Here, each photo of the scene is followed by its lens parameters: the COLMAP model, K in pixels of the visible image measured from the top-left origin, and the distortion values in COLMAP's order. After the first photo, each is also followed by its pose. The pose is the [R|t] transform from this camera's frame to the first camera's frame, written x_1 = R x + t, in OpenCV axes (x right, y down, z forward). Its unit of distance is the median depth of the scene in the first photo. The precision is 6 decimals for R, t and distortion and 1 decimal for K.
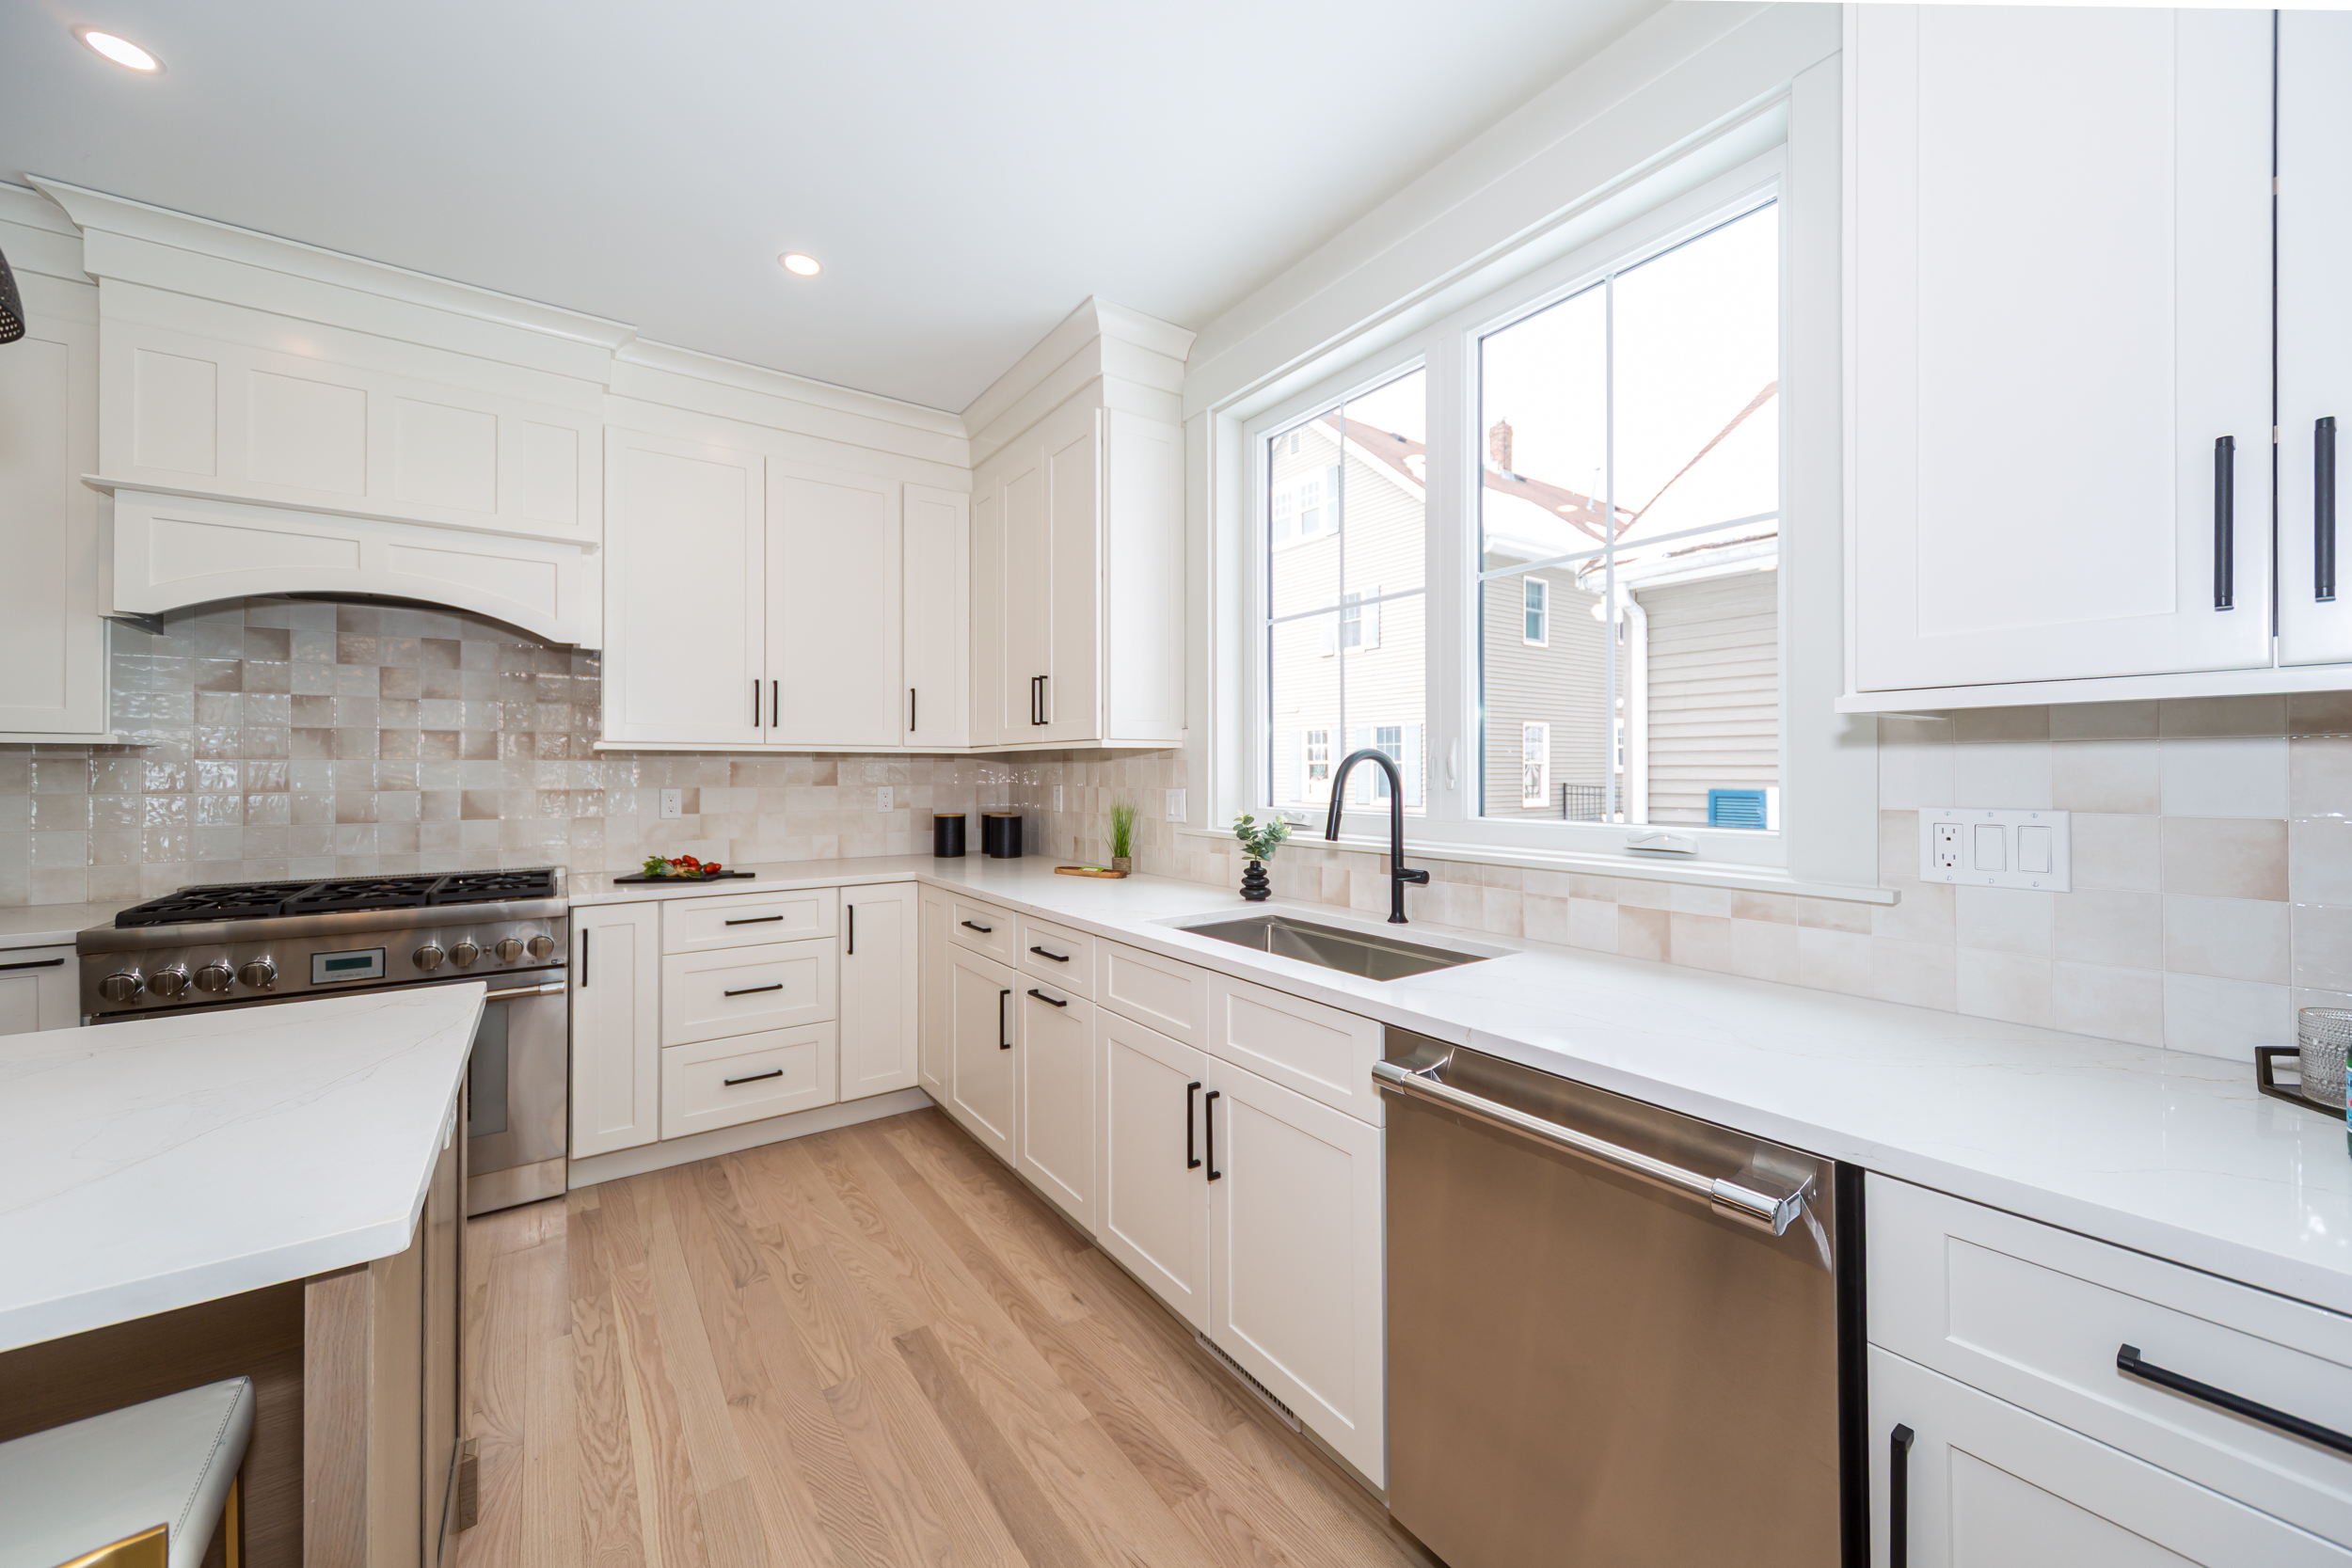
lens RADIAL K [[865.9, 0, 1160.7], [0, 865.9, 758.1], [0, 0, 1]] dist [0.009101, -0.000306]
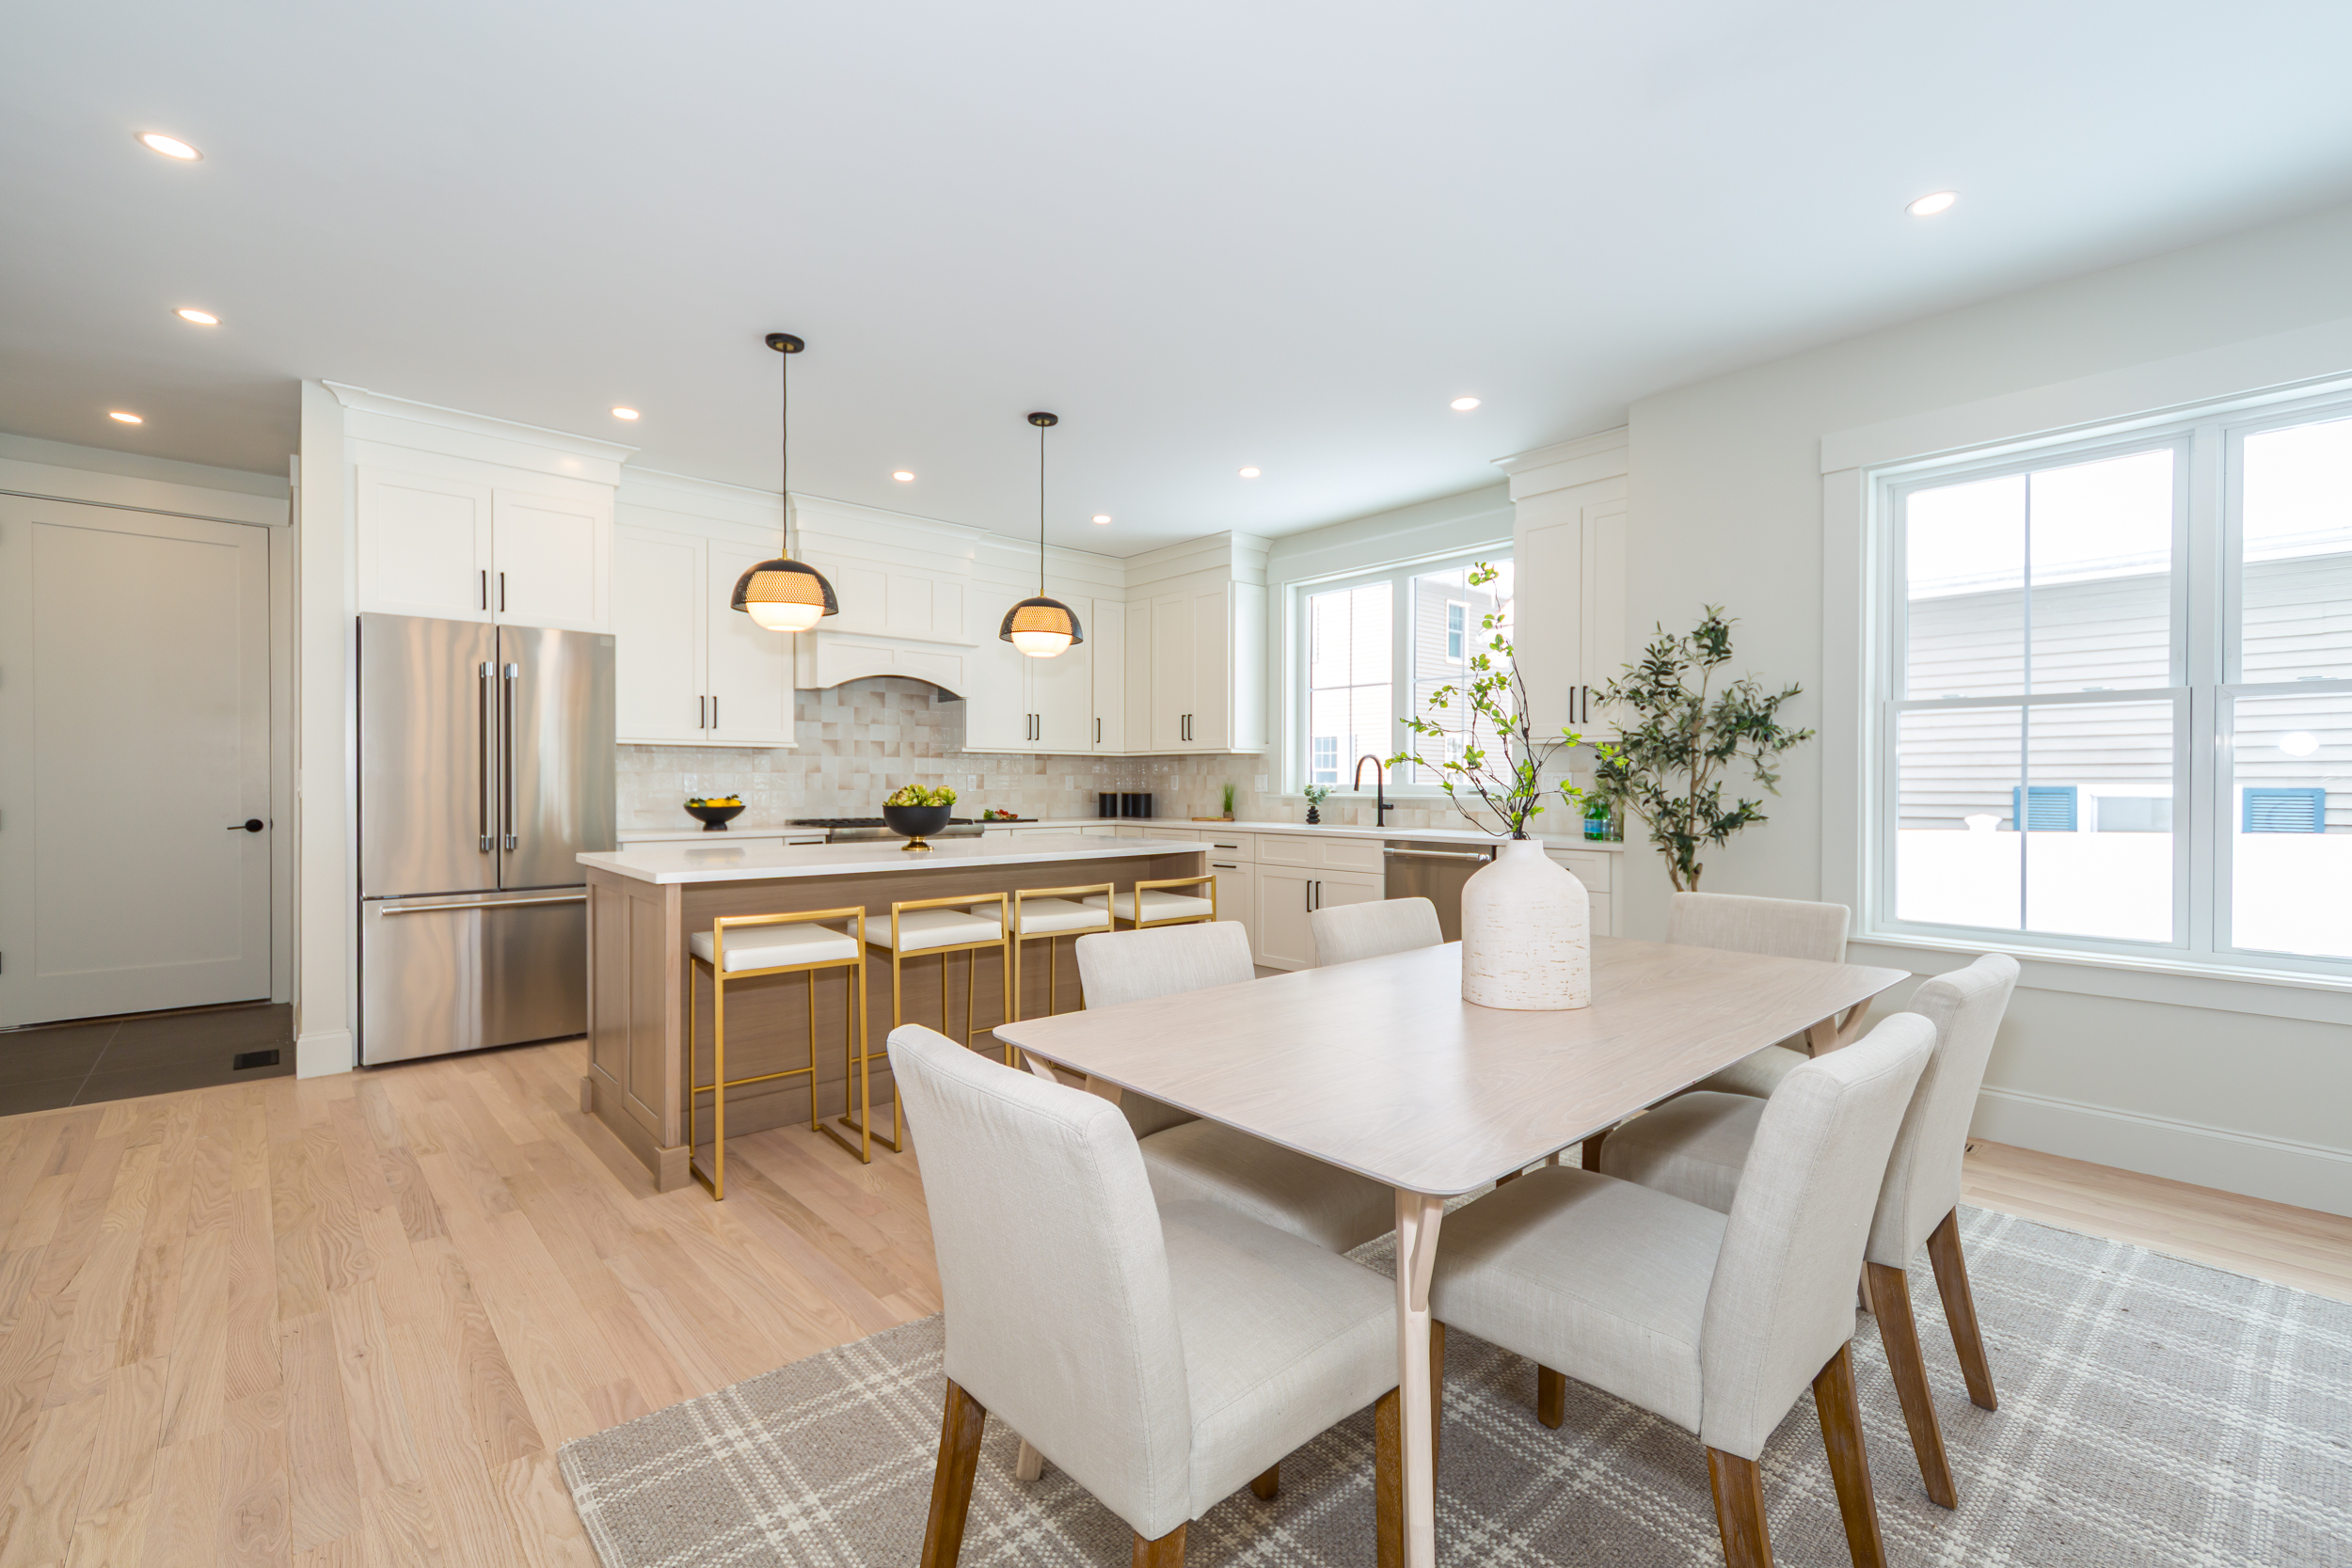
lens RADIAL K [[997.0, 0, 1170.2], [0, 997.0, 788.0], [0, 0, 1]] dist [0.002458, 0.000786]
pose [[0.992502, 0.003266, 0.122188, -0.456085], [-0.005688, 0.999794, 0.019476, 0.022867], [-0.122099, -0.020025, 0.992316, -1.184288]]
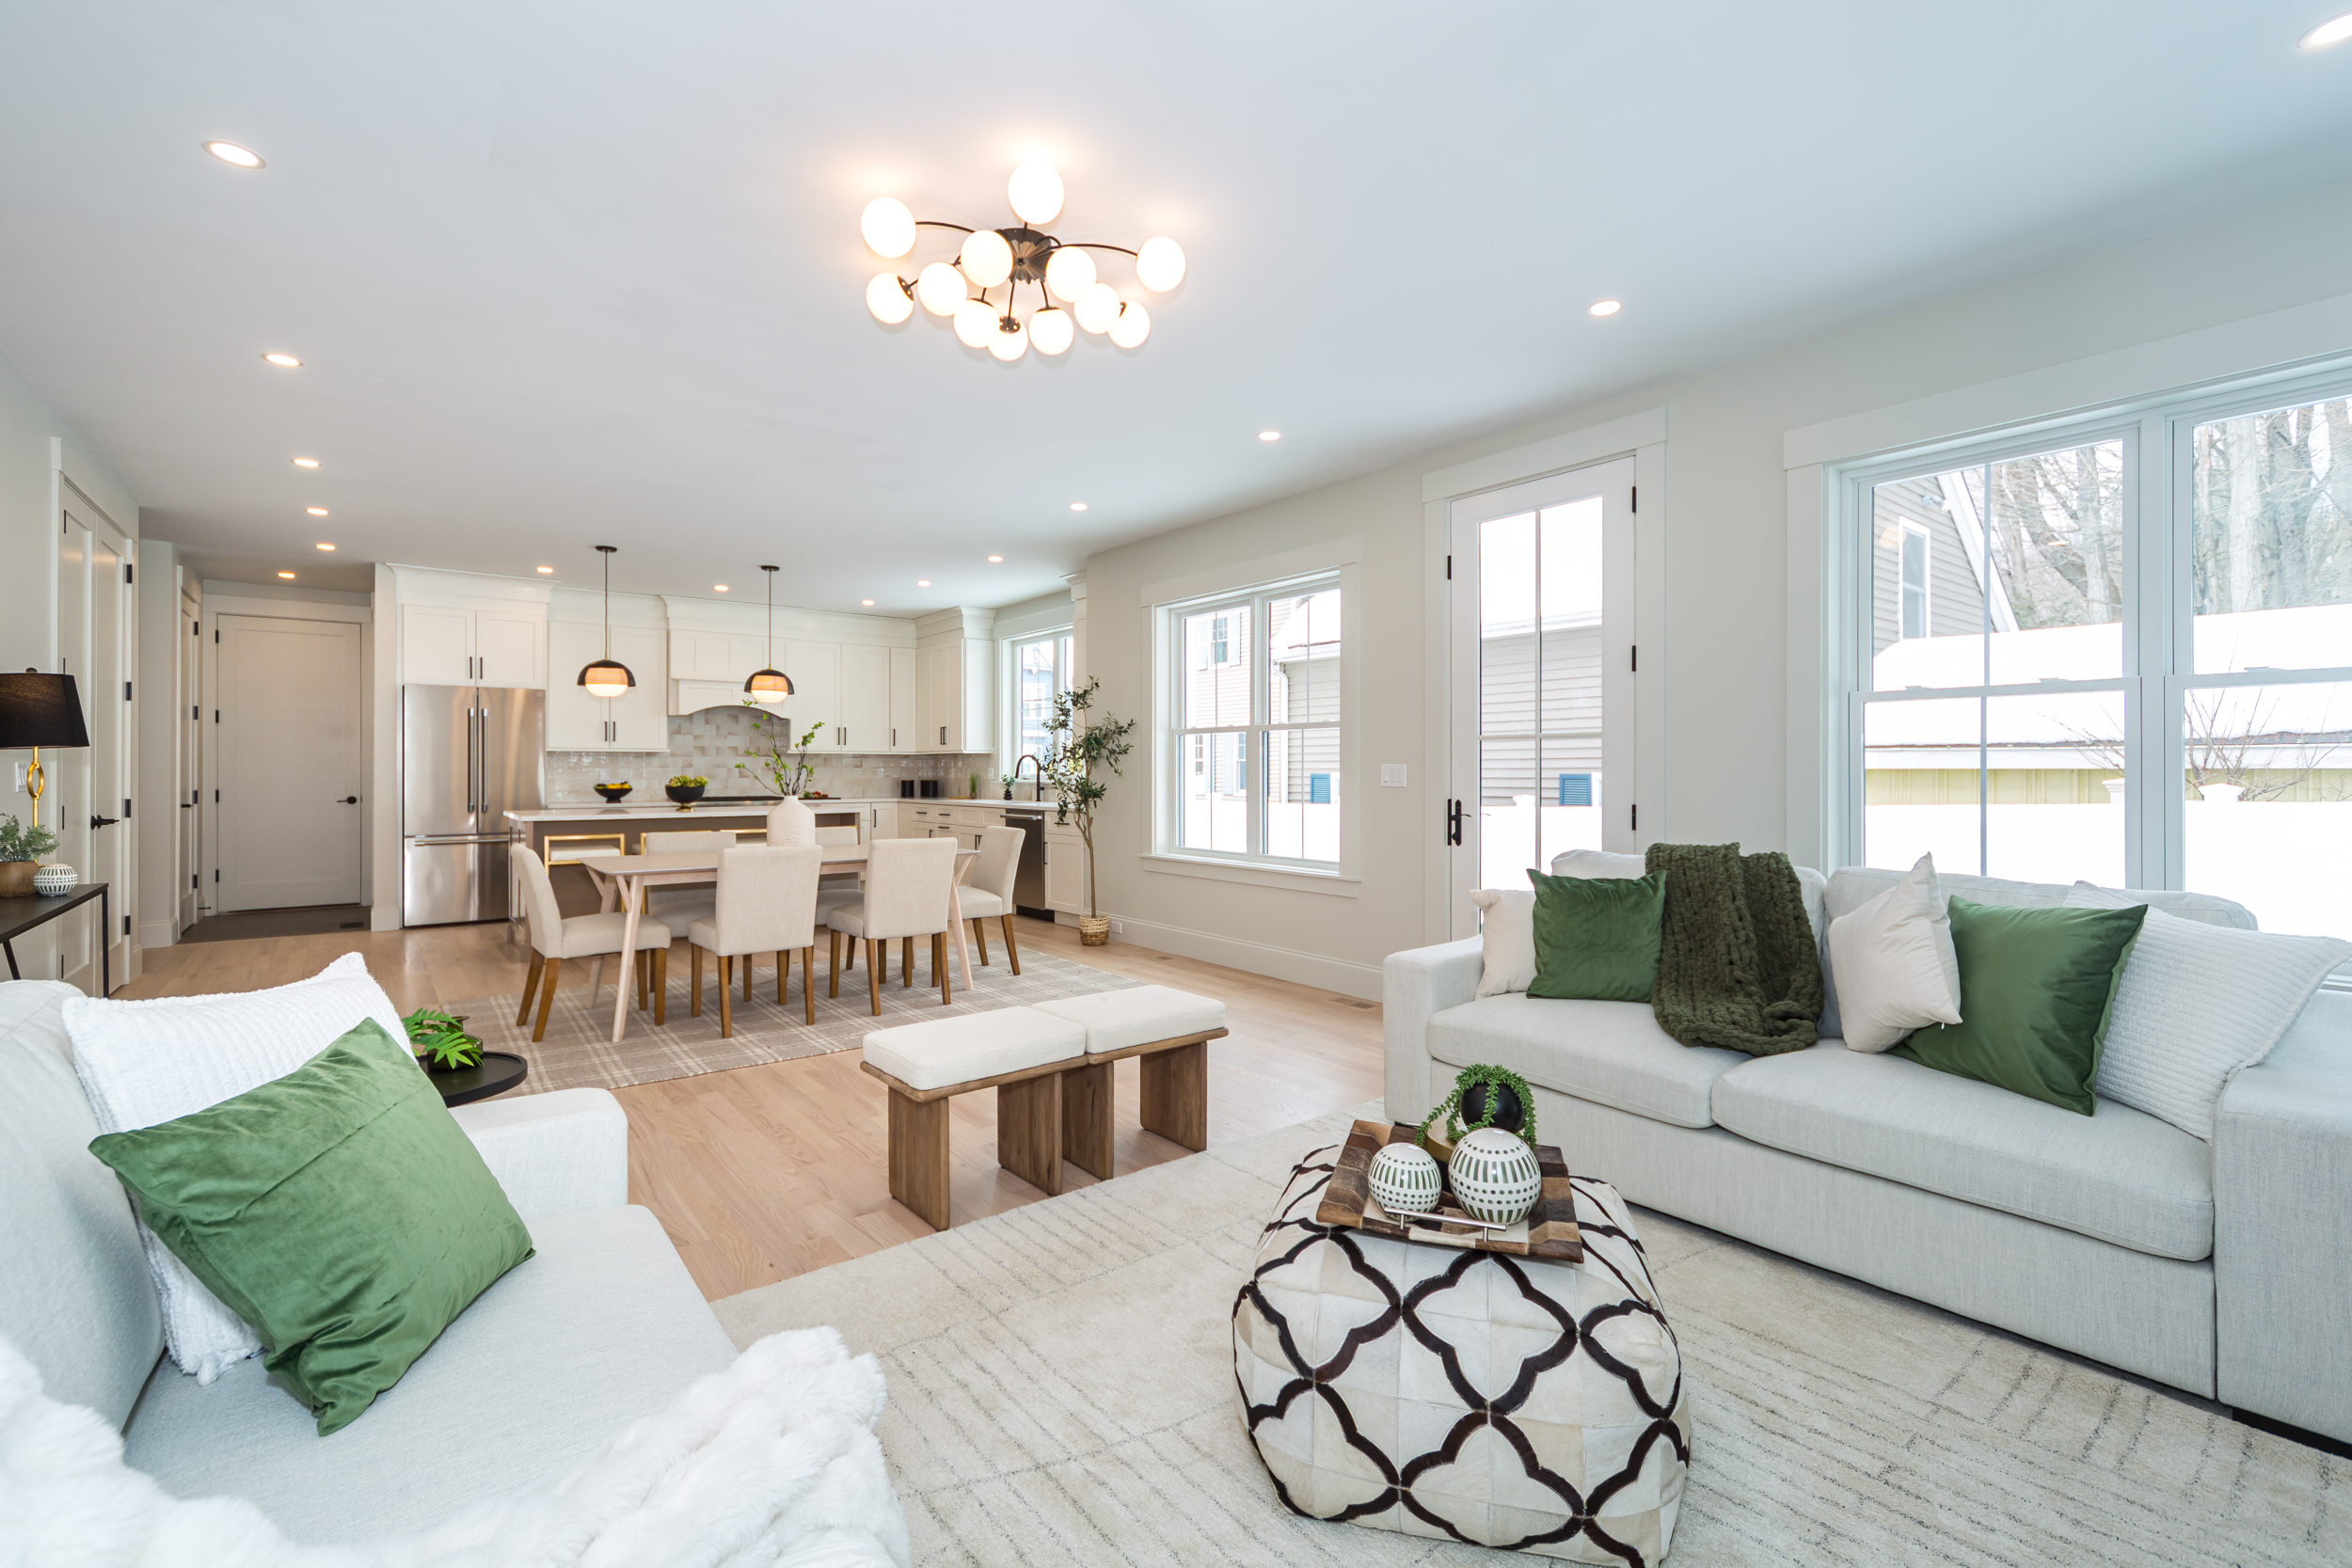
lens RADIAL K [[997.0, 0, 1151.4], [0, 997.0, 767.4], [0, 0, 1]] dist [0.002458, 0.000786]
pose [[0.999008, 0.001703, 0.044504, 0.401749], [-0.002190, 0.999938, 0.010892, -0.002192], [-0.044483, -0.010979, 0.998950, -2.320893]]
